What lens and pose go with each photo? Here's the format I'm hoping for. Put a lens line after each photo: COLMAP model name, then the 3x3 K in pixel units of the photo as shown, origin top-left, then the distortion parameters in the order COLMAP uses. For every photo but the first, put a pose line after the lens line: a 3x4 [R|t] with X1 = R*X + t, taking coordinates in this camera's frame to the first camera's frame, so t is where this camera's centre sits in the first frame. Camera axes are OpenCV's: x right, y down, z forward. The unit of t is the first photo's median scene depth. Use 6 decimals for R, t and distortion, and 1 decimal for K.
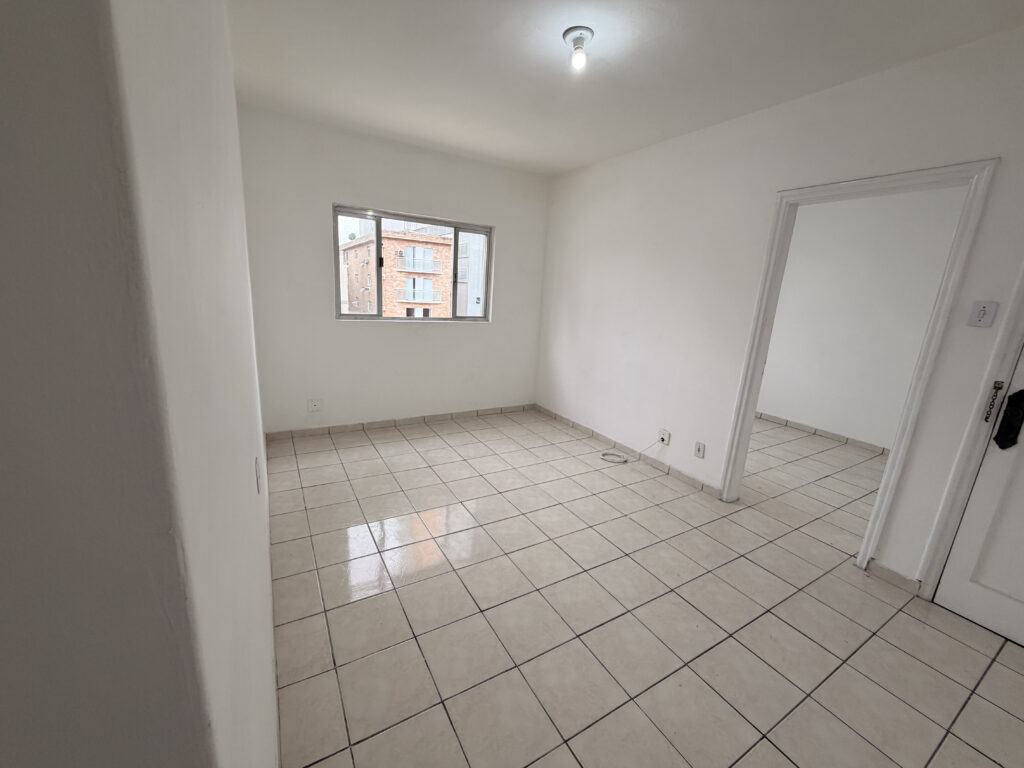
lens RADIAL K [[403.5, 0, 512.0], [0, 403.5, 409.1], [0, 0, 1]] dist [0.000444, 0.000000]
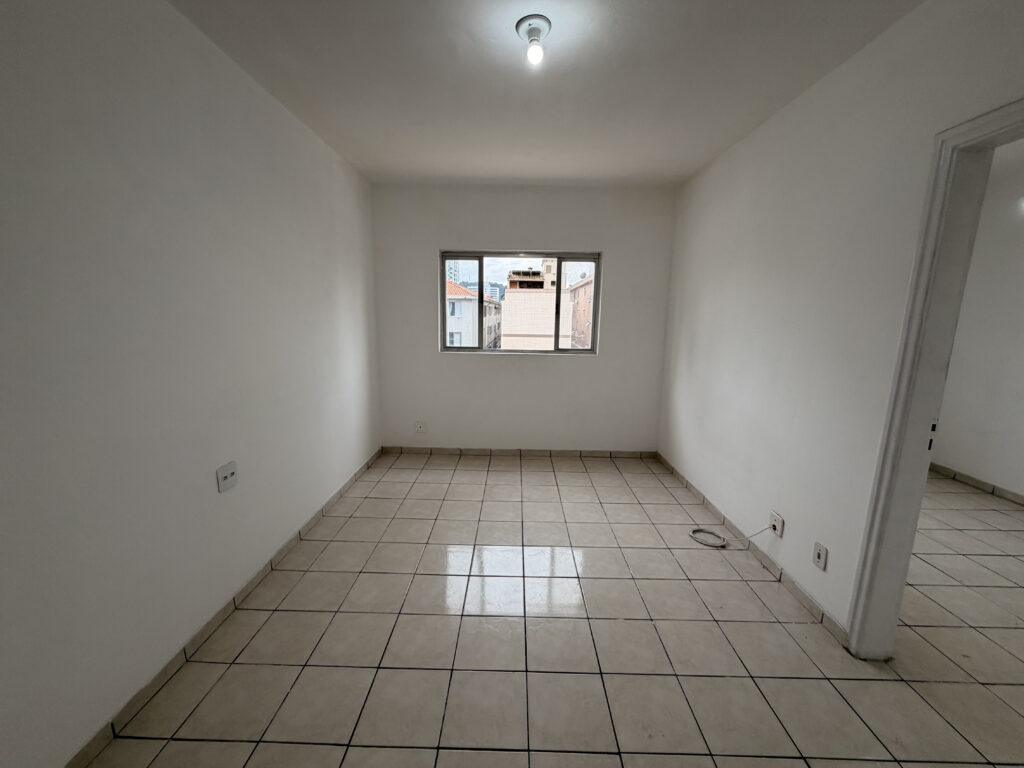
lens RADIAL K [[408.7, 0, 513.2], [0, 408.7, 408.9], [0, 0, 1]] dist [0.001611, 0.000207]
pose [[0.853768, 0.075228, -0.515190, 0.311265], [-0.116711, 0.991978, -0.048563, -0.034472], [0.507404, 0.101590, 0.855699, 0.155454]]
